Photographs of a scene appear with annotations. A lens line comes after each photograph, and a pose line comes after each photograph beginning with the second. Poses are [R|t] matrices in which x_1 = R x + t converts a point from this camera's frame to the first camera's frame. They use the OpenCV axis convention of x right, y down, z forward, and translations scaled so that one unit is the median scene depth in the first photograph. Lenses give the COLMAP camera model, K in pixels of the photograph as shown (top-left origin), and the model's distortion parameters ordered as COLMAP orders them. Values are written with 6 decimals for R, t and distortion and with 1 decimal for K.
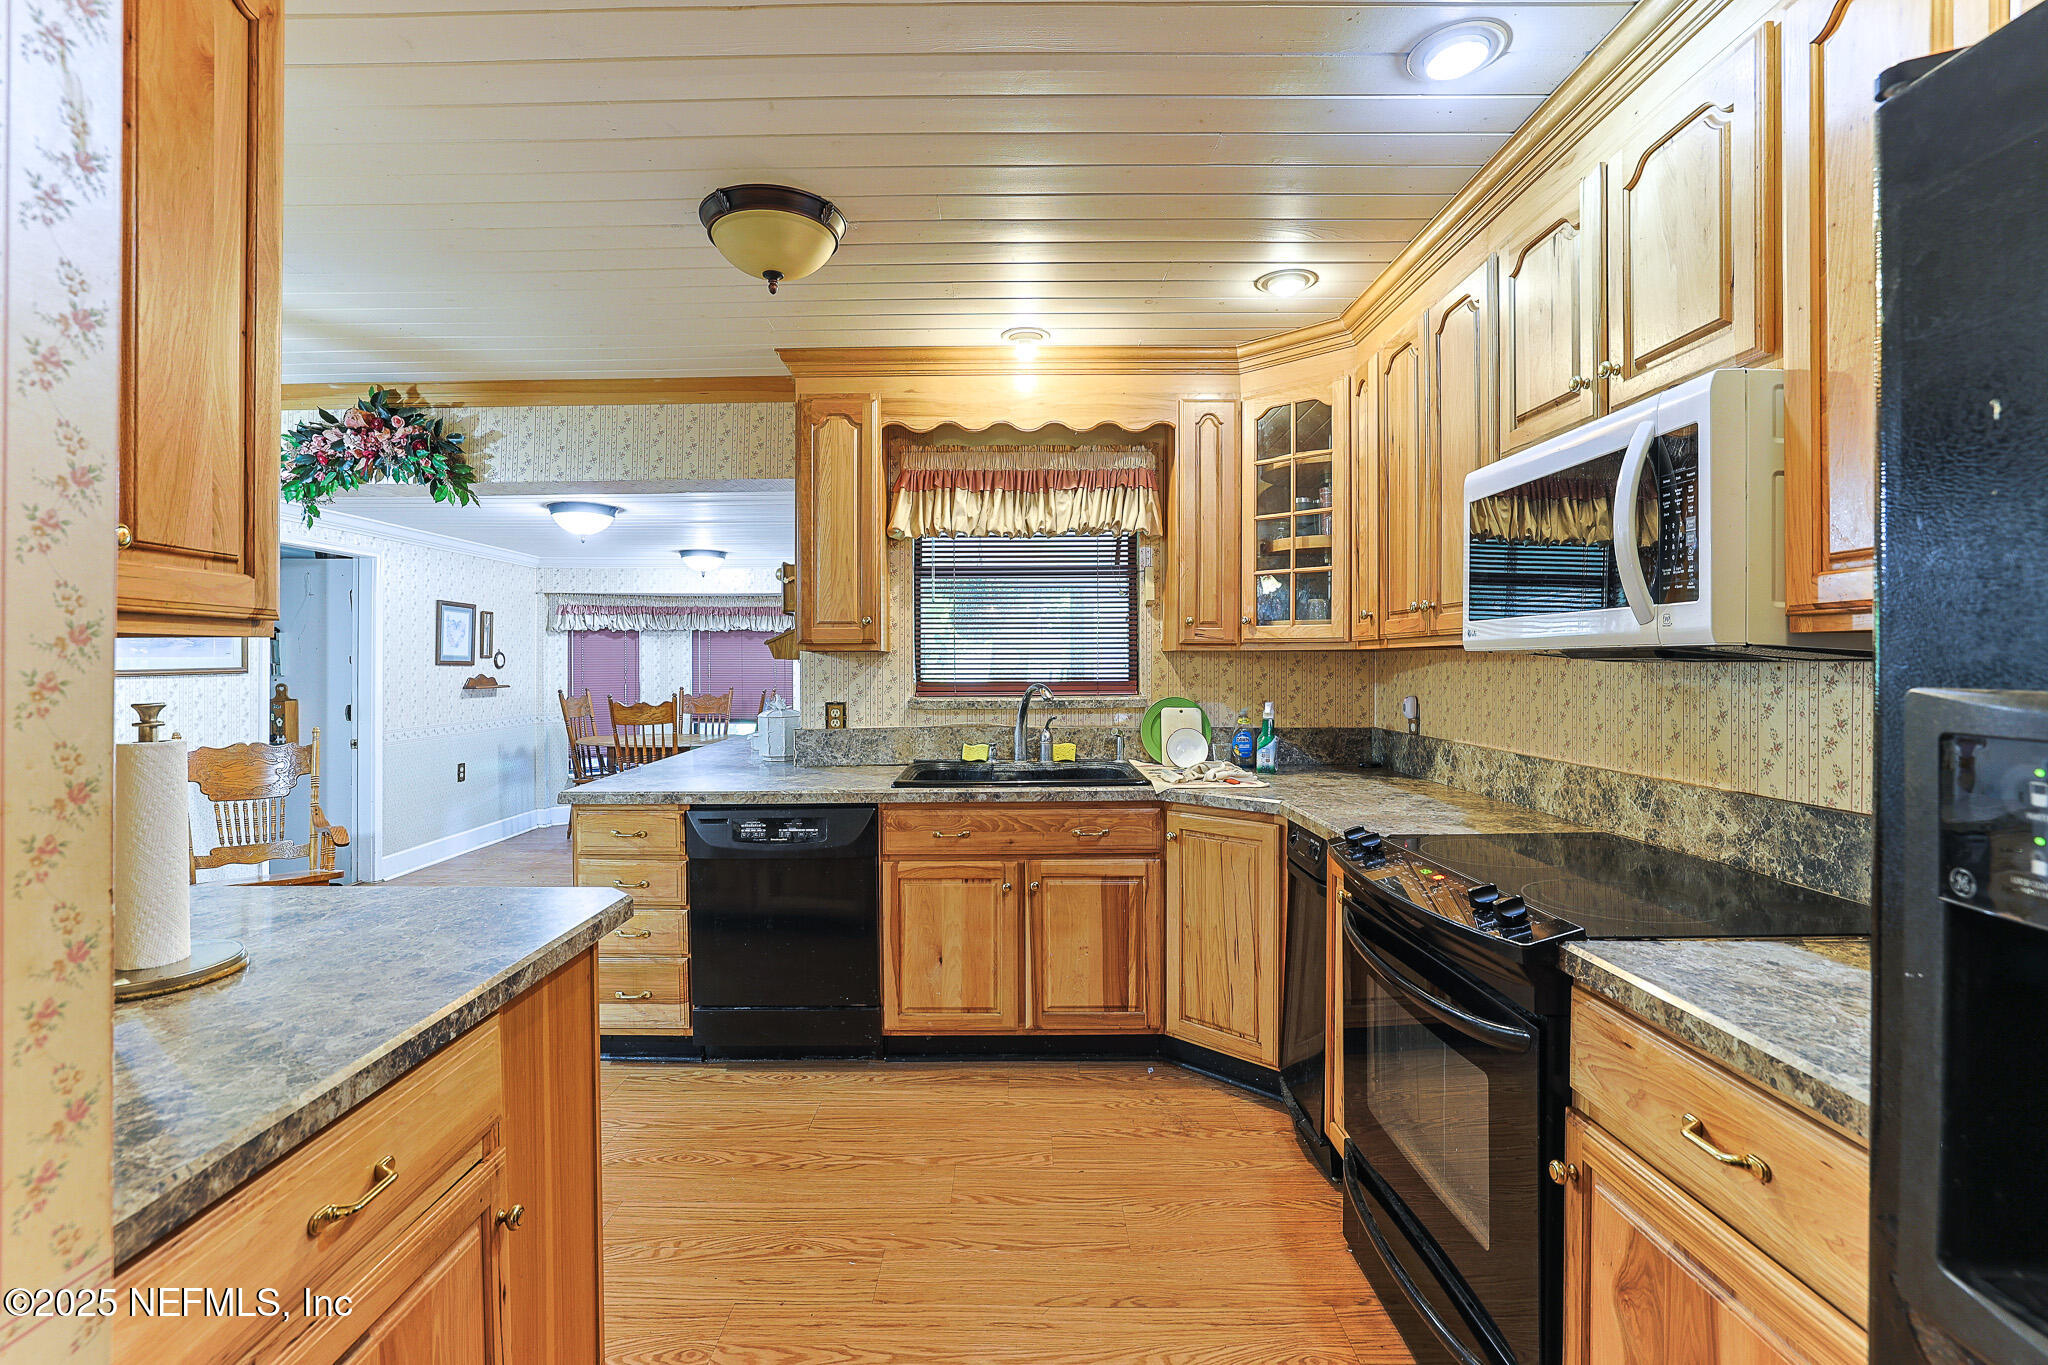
lens RADIAL K [[936.2, 0, 1005.3], [0, 936.2, 662.2], [0, 0, 1]] dist [-0.046841, 0.020004]
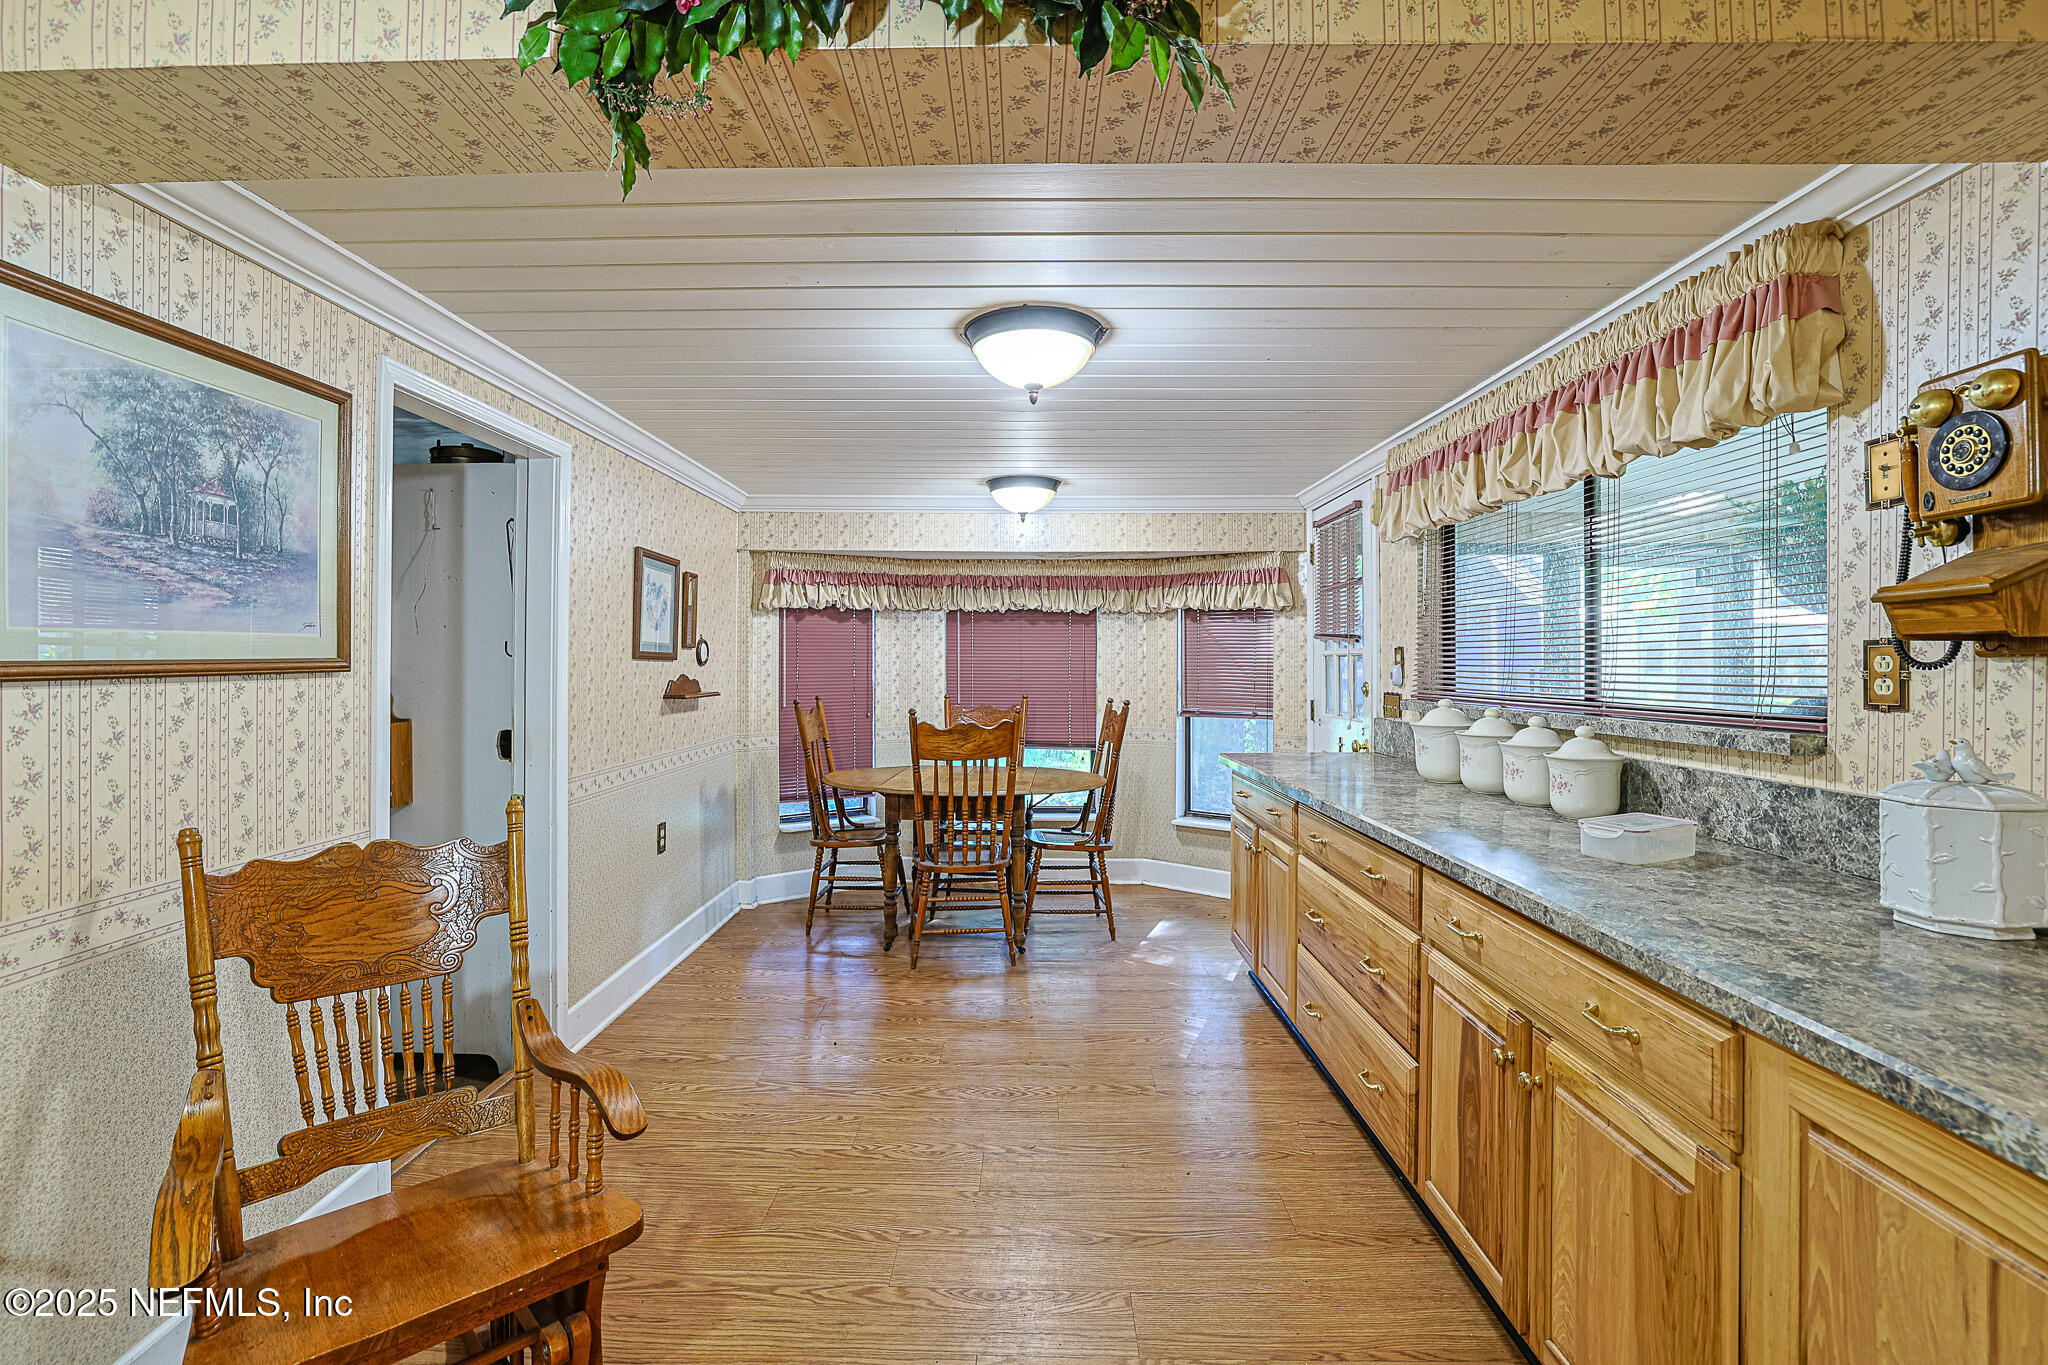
lens RADIAL K [[936.2, 0, 1005.3], [0, 936.2, 662.2], [0, 0, 1]] dist [-0.046841, 0.020004]
pose [[0.999910, 0.003580, -0.012935, -0.760283], [-0.003579, 0.999994, 0.000115, 0.009120], [0.012936, -0.000068, 0.999916, 0.842291]]
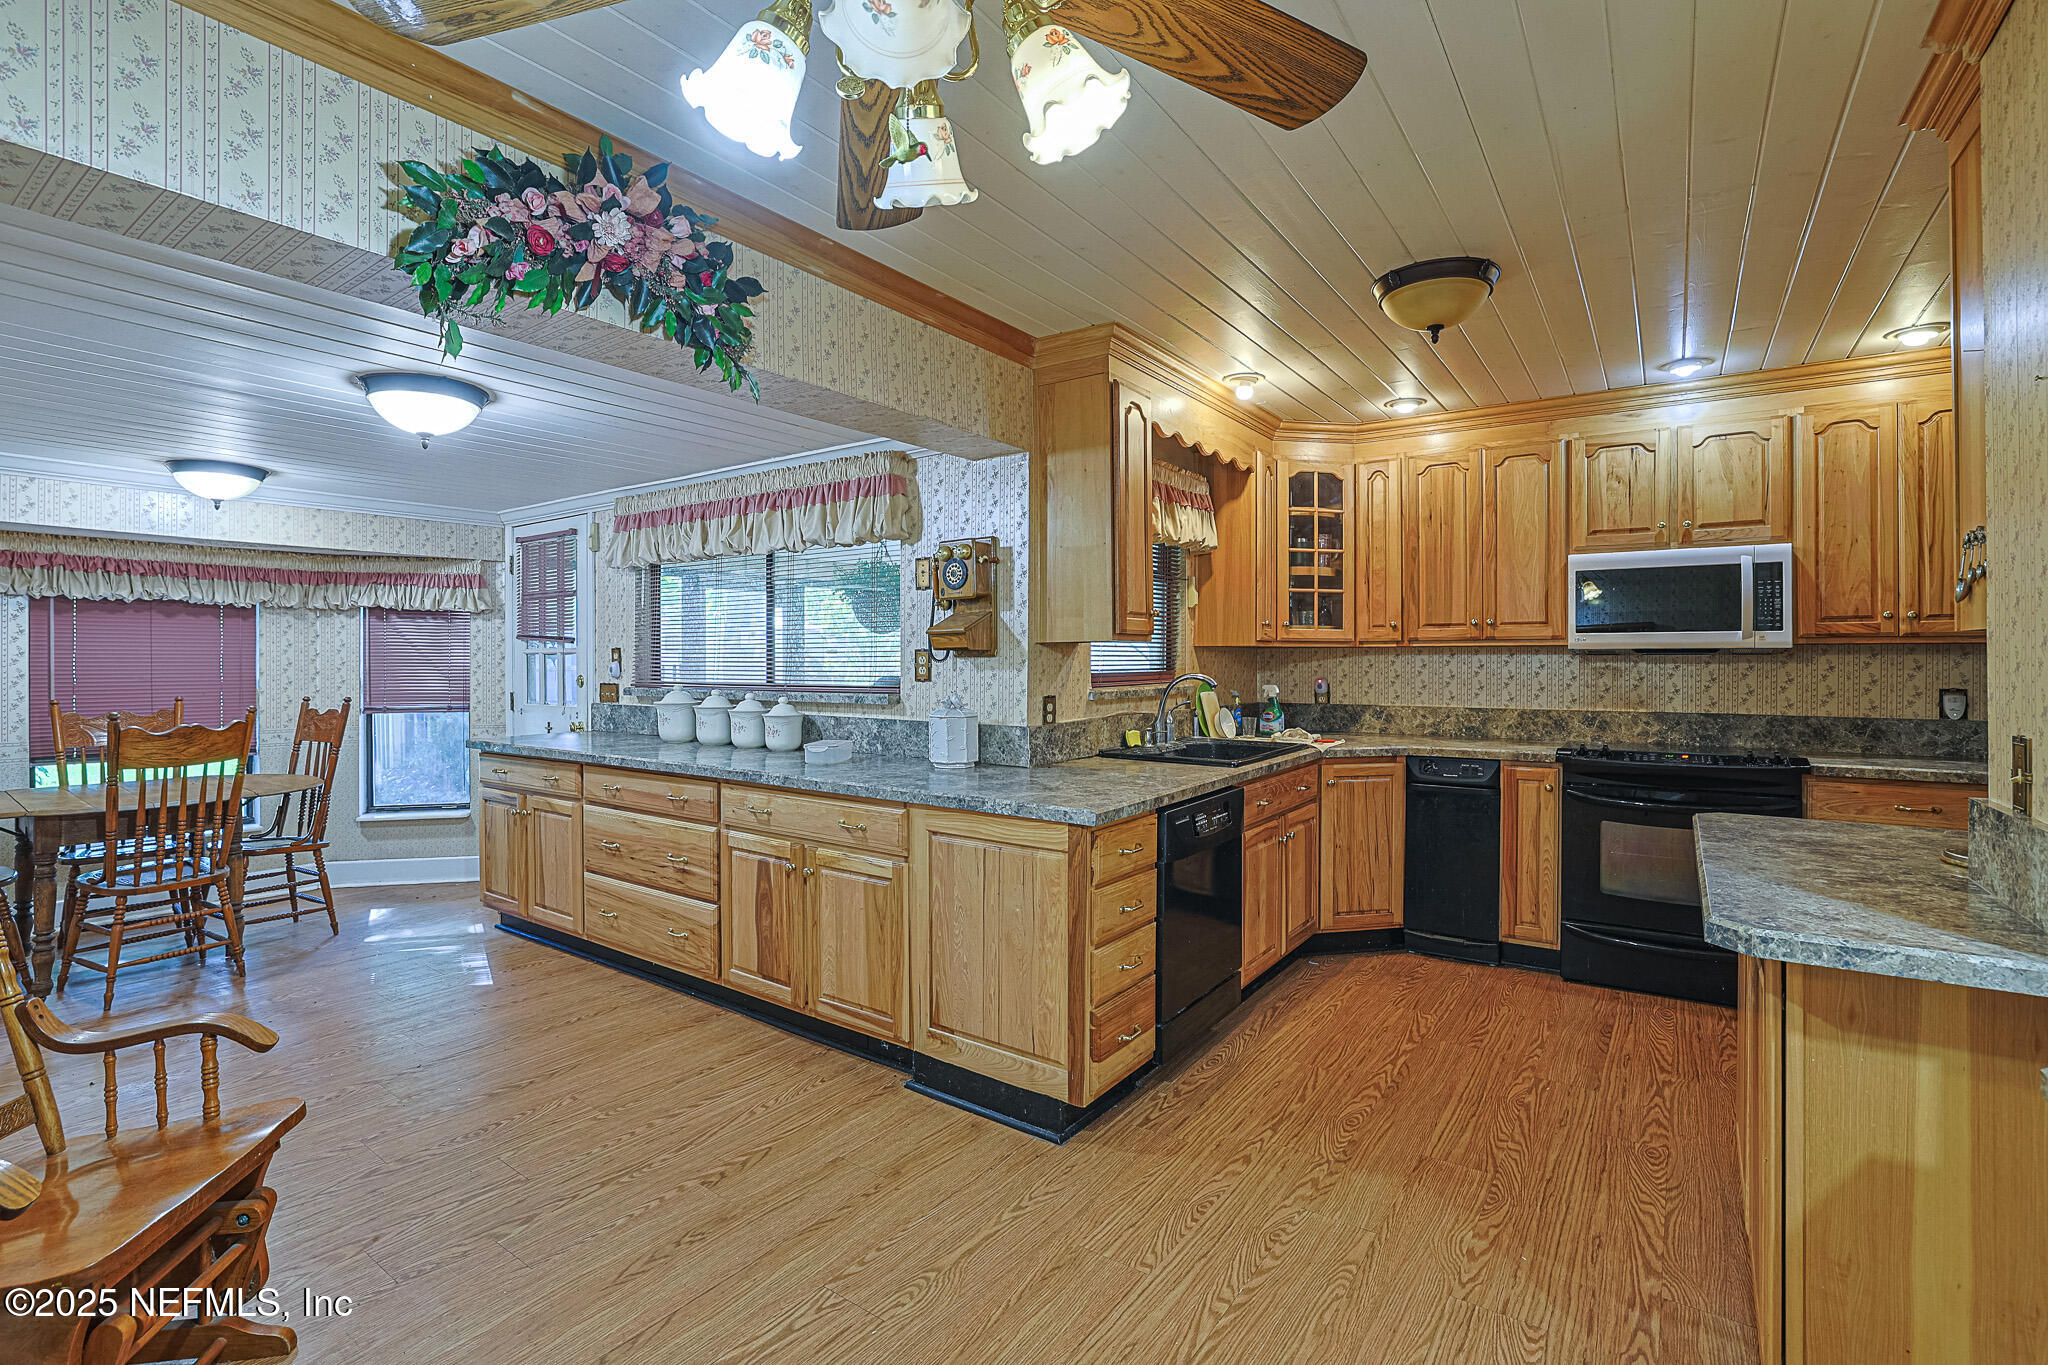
lens RADIAL K [[951.0, 0, 1022.2], [0, 951.0, 660.9], [0, 0, 1]] dist [-0.054544, 0.020613]
pose [[0.572706, -0.000359, 0.819761, -1.186434], [-0.000659, 0.999999, 0.000899, 0.007999], [-0.819760, -0.001055, 0.572706, 0.572539]]
